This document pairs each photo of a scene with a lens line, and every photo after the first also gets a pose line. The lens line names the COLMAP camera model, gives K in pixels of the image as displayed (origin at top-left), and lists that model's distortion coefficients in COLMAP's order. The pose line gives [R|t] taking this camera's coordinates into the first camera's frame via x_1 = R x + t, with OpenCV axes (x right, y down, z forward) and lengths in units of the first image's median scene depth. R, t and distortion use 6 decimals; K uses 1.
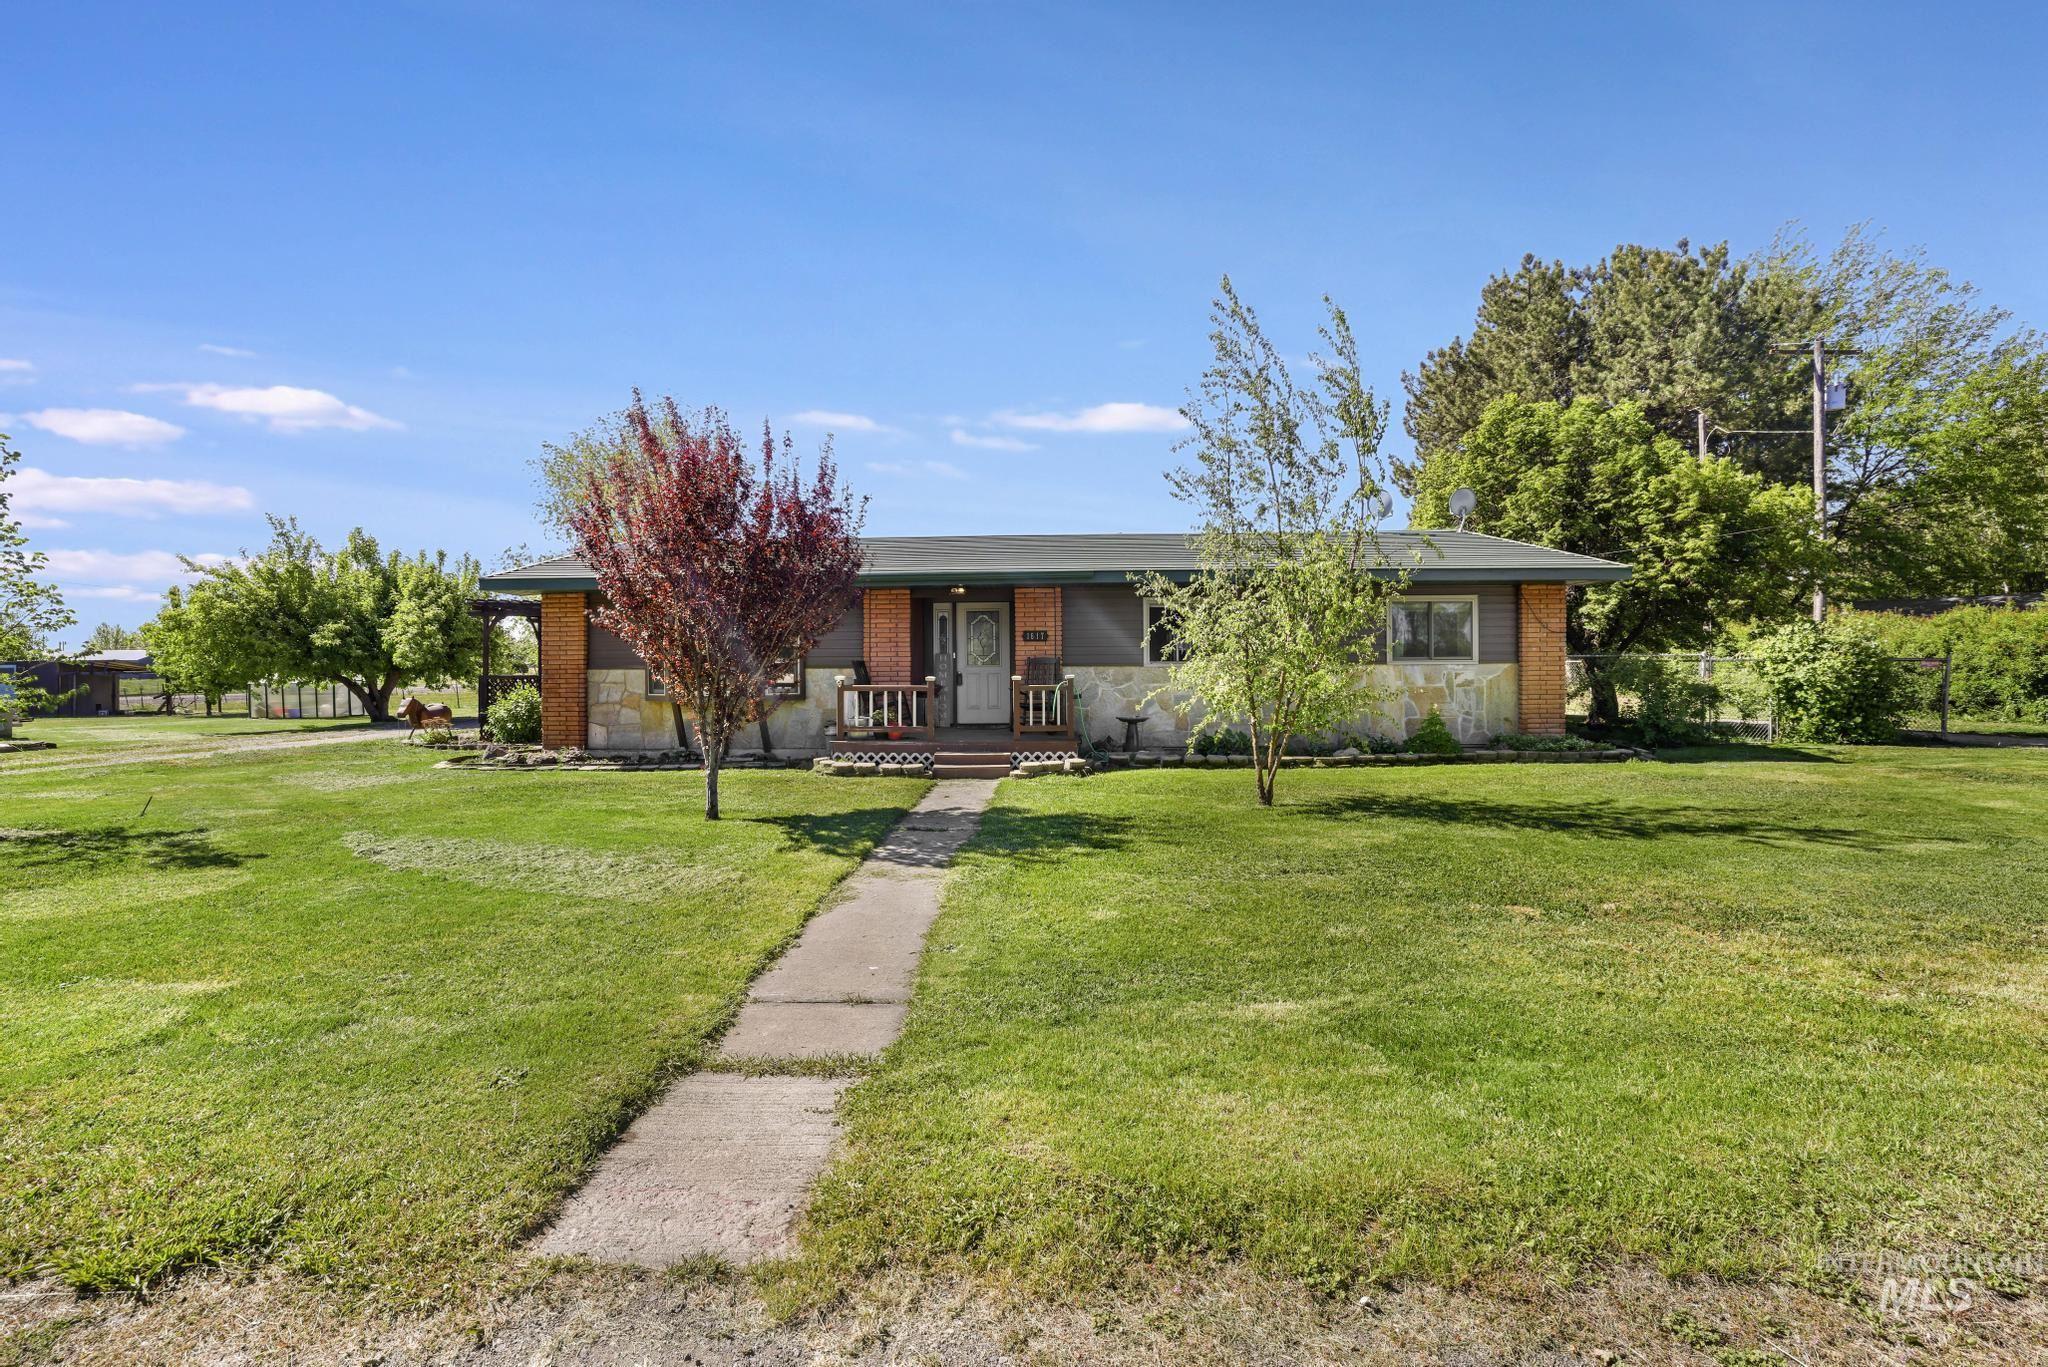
lens RADIAL K [[915.1, 0, 1023.6], [0, 915.1, 675.5], [0, 0, 1]] dist [-0.049295, 0.016903]
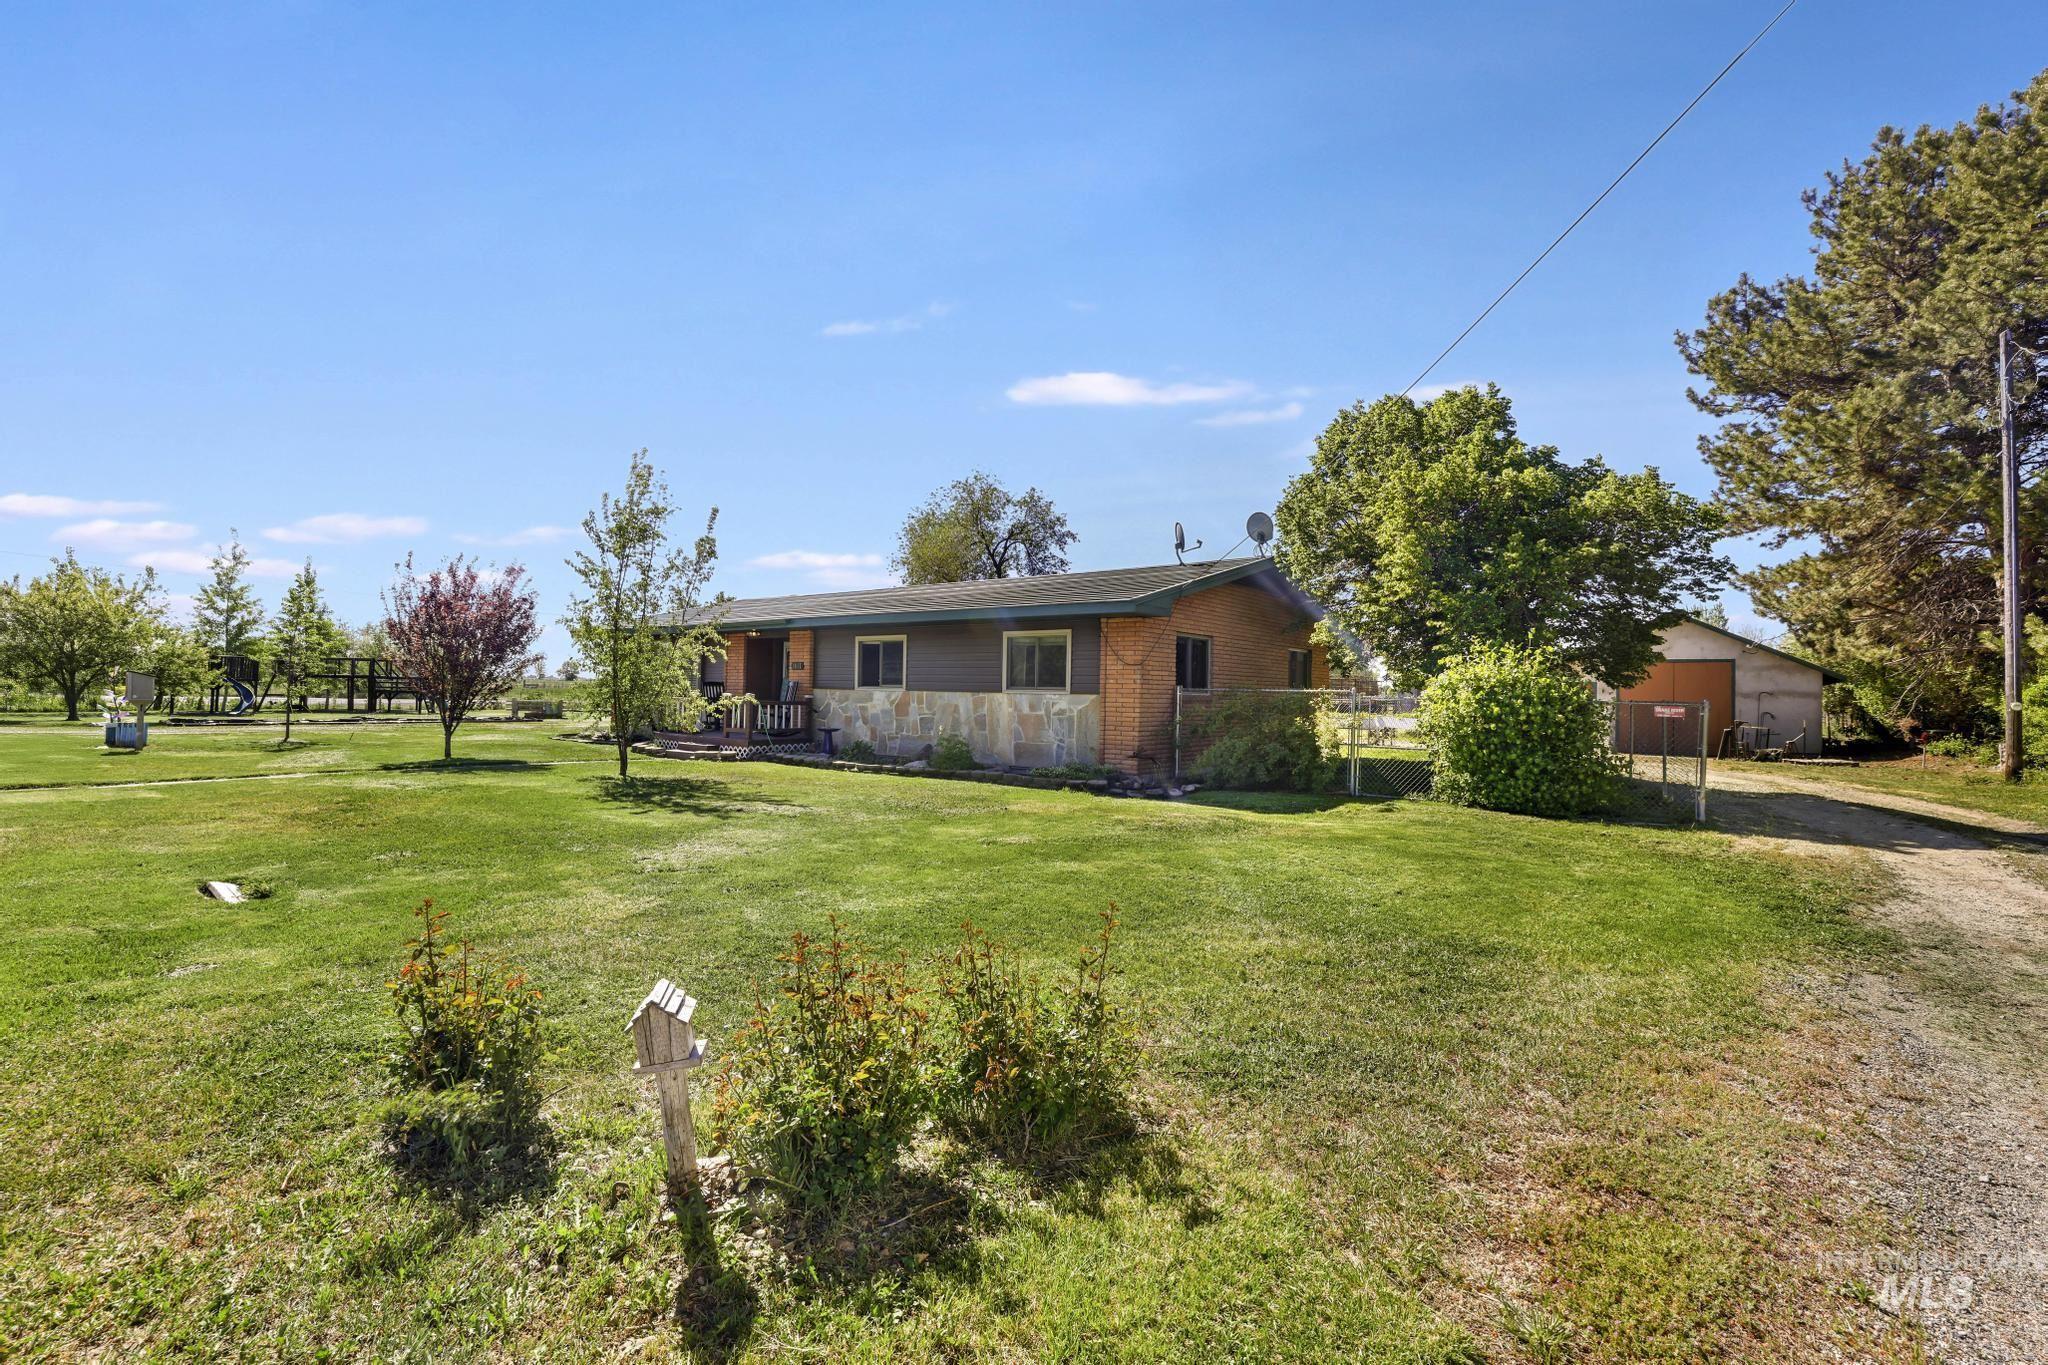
lens RADIAL K [[915.1, 0, 1023.6], [0, 915.1, 674.5], [0, 0, 1]] dist [-0.049295, 0.016903]
pose [[0.791482, 0.012329, -0.611067, 1.097726], [-0.033565, 0.999165, -0.023314, -0.009154], [0.610270, 0.038963, 0.791235, 0.118512]]
